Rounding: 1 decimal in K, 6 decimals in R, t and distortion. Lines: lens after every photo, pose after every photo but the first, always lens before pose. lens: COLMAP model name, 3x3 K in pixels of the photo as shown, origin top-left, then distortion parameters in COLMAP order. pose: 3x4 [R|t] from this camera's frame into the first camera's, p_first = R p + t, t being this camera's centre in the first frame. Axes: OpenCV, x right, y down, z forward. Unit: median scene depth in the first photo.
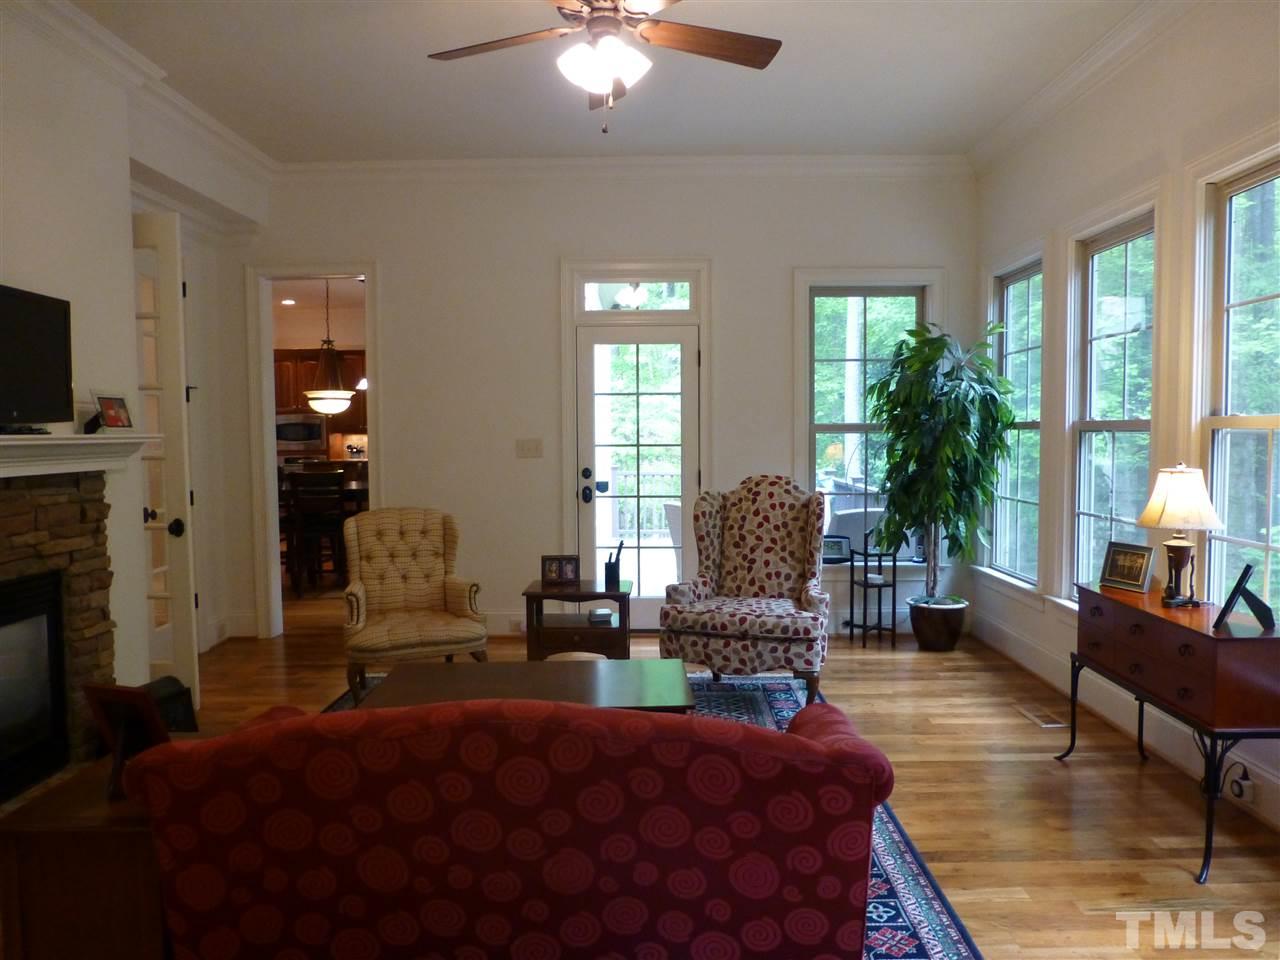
lens RADIAL K [[924.6, 0, 643.6], [0, 924.6, 482.1], [0, 0, 1]] dist [-0.038778, 0.014556]
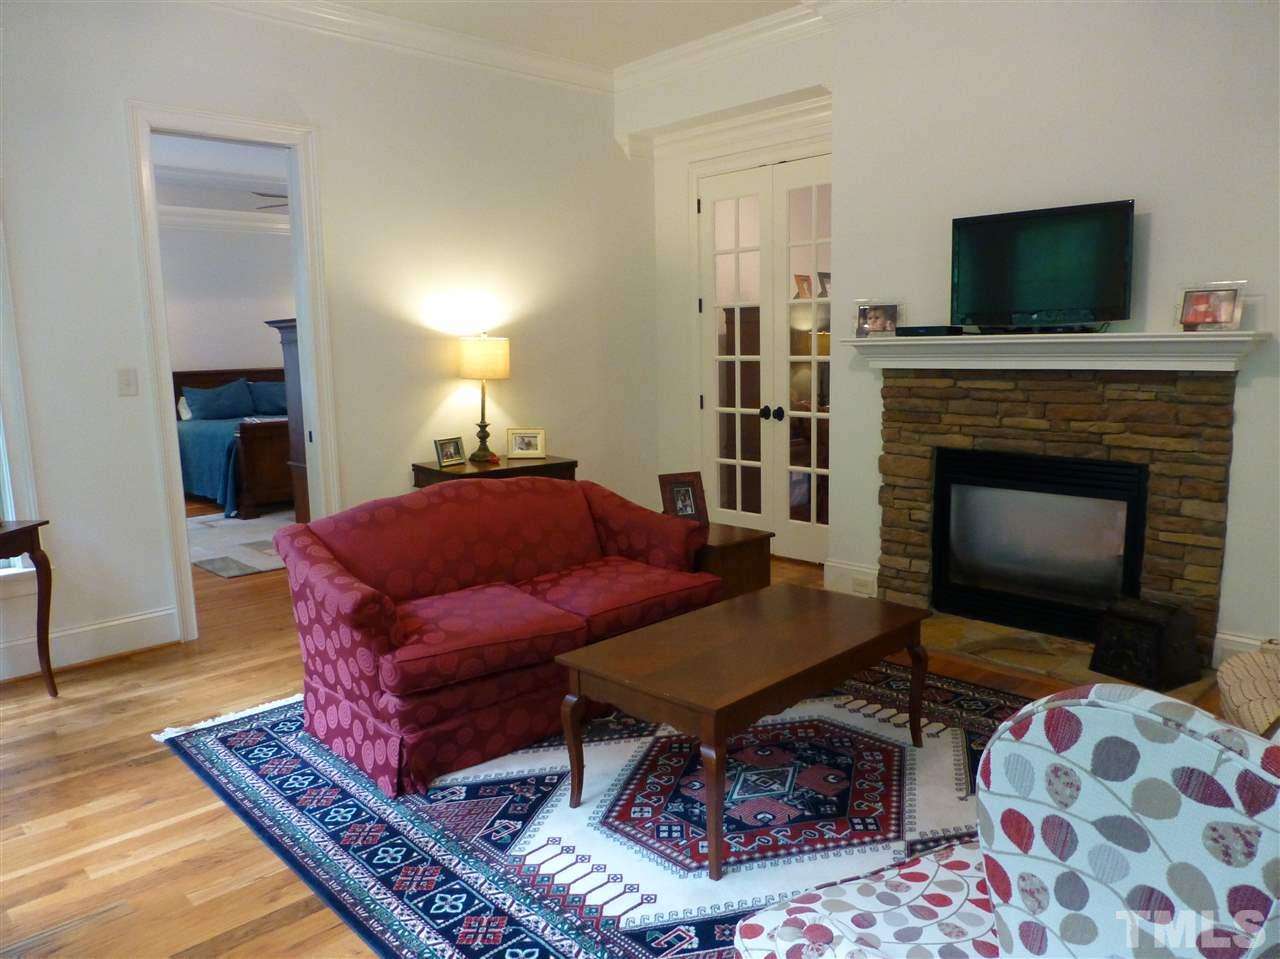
lens RADIAL K [[924.6, 0, 642.9], [0, 924.6, 473.7], [0, 0, 1]] dist [-0.038778, 0.014556]
pose [[-0.719260, 0.126662, -0.683097, 0.637149], [-0.008247, 0.981614, 0.190697, -0.116184], [0.694692, 0.142794, -0.704991, 1.814622]]
